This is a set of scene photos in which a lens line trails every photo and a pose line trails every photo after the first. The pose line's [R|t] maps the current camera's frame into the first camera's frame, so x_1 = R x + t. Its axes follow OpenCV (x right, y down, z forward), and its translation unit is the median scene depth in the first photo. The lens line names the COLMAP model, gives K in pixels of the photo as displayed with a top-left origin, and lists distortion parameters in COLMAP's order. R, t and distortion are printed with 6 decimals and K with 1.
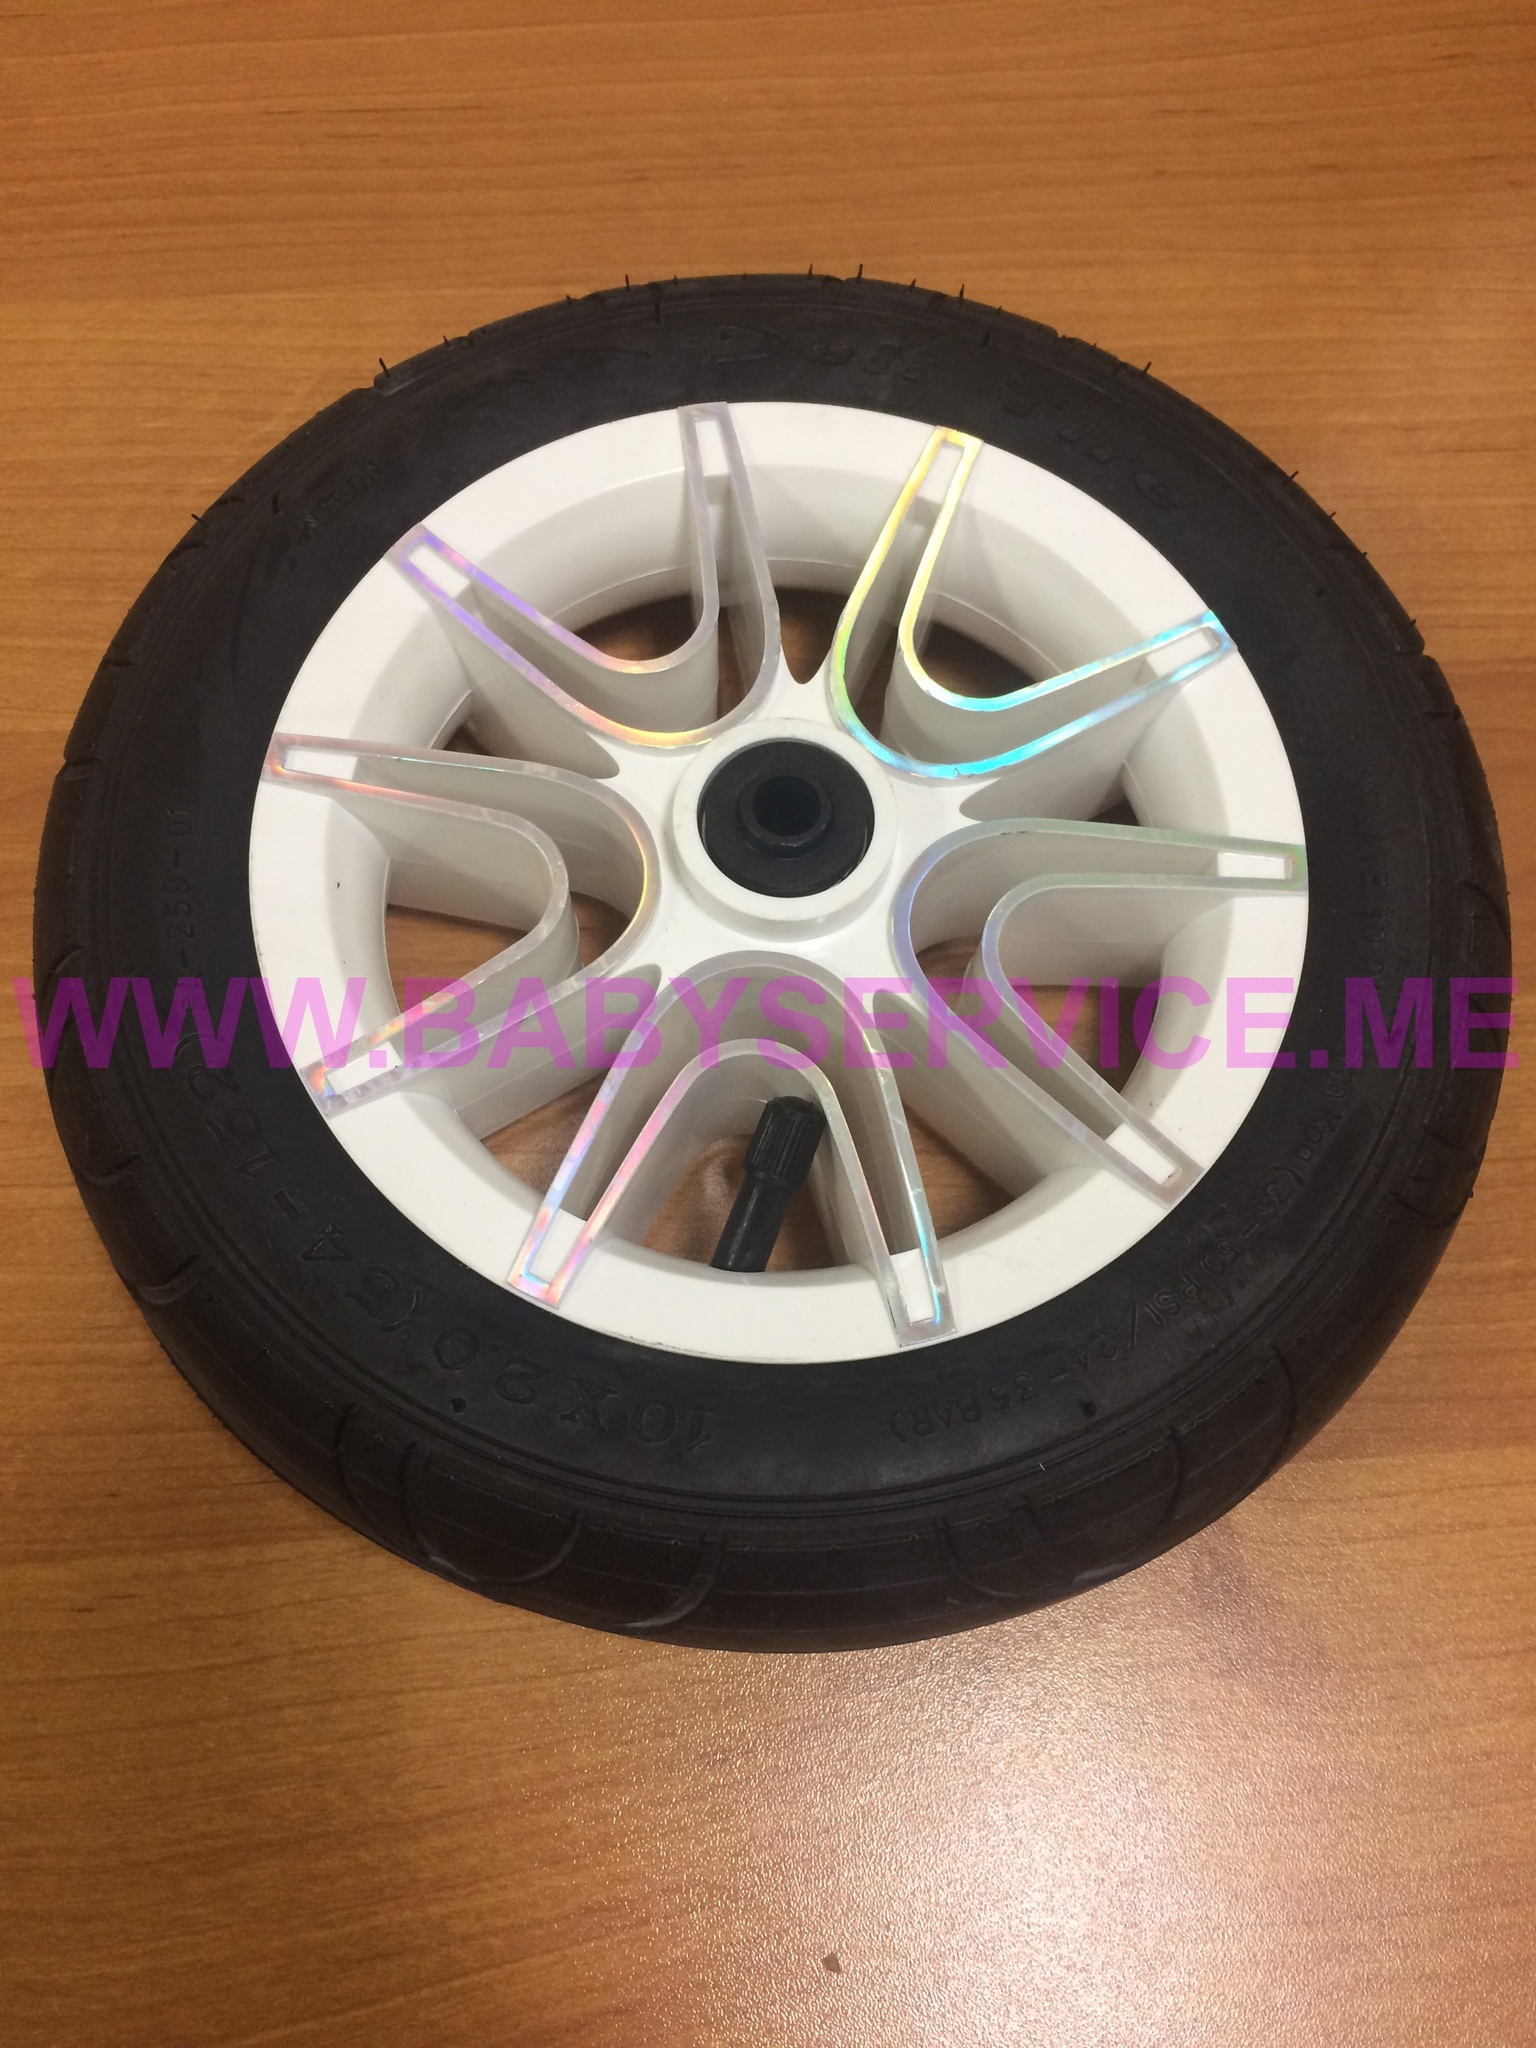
lens RADIAL K [[1780.5, 0, 767.7], [0, 1780.5, 1032.9], [0, 0, 1]] dist [0.071468, -0.140424]
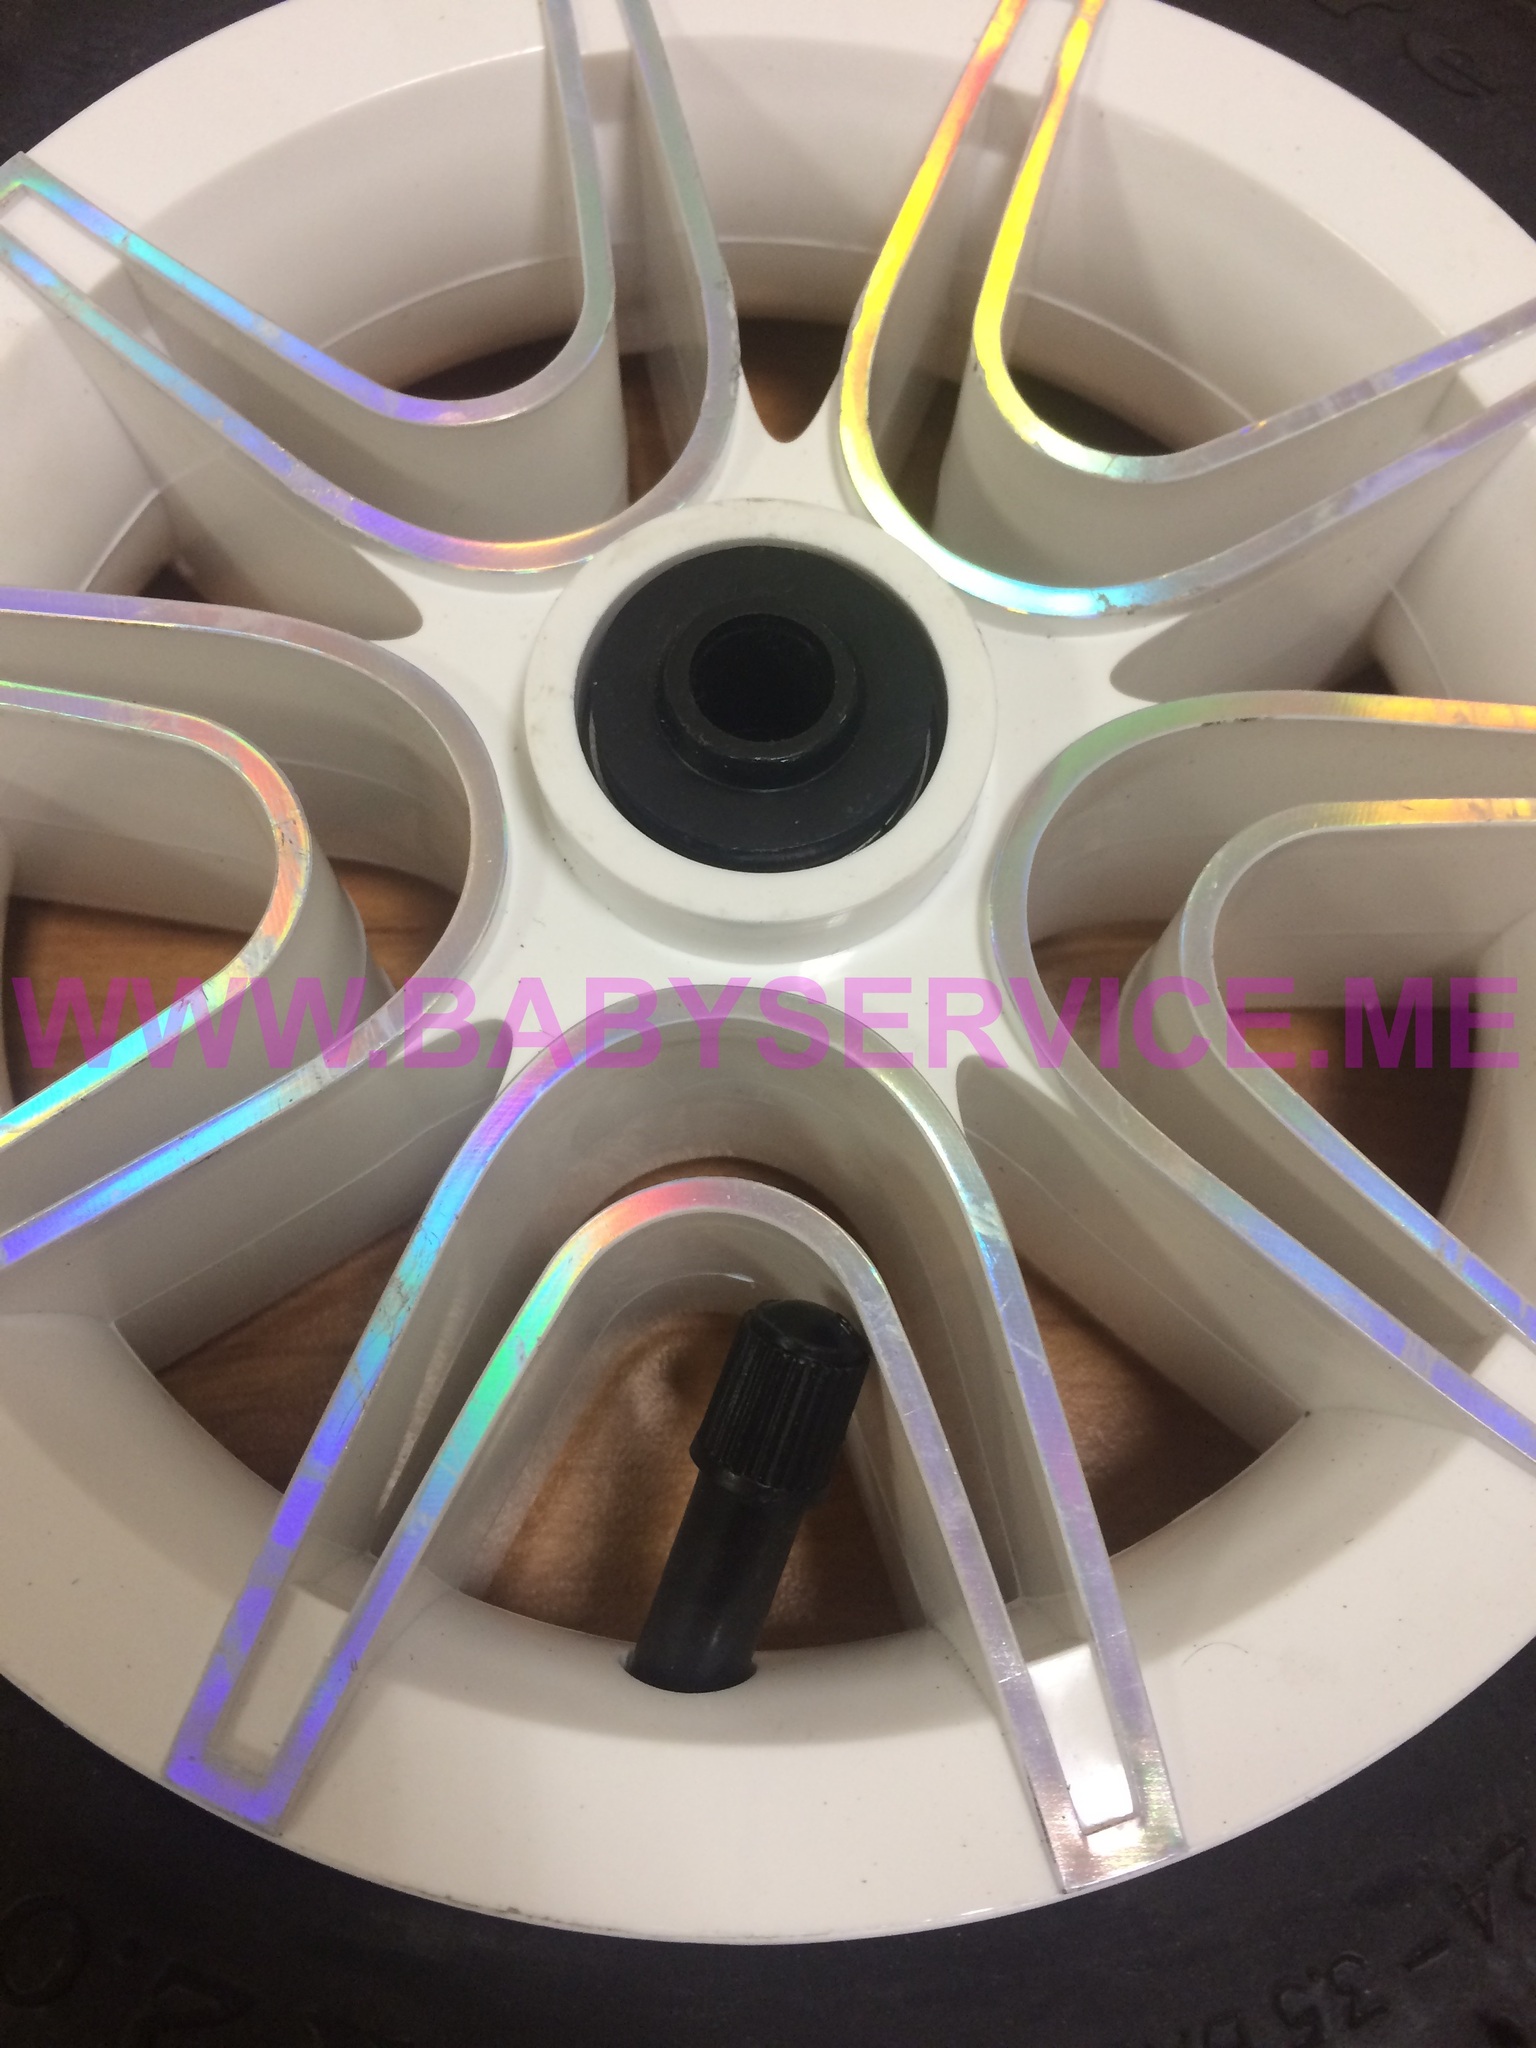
lens RADIAL K [[1780.5, 0, 767.7], [0, 1780.5, 1032.9], [0, 0, 1]] dist [0.071468, -0.140424]
pose [[0.999397, -0.032957, 0.010937, 0.003495], [0.032592, 0.998954, 0.032082, -0.045728], [-0.011983, -0.031706, 0.999425, 0.496600]]
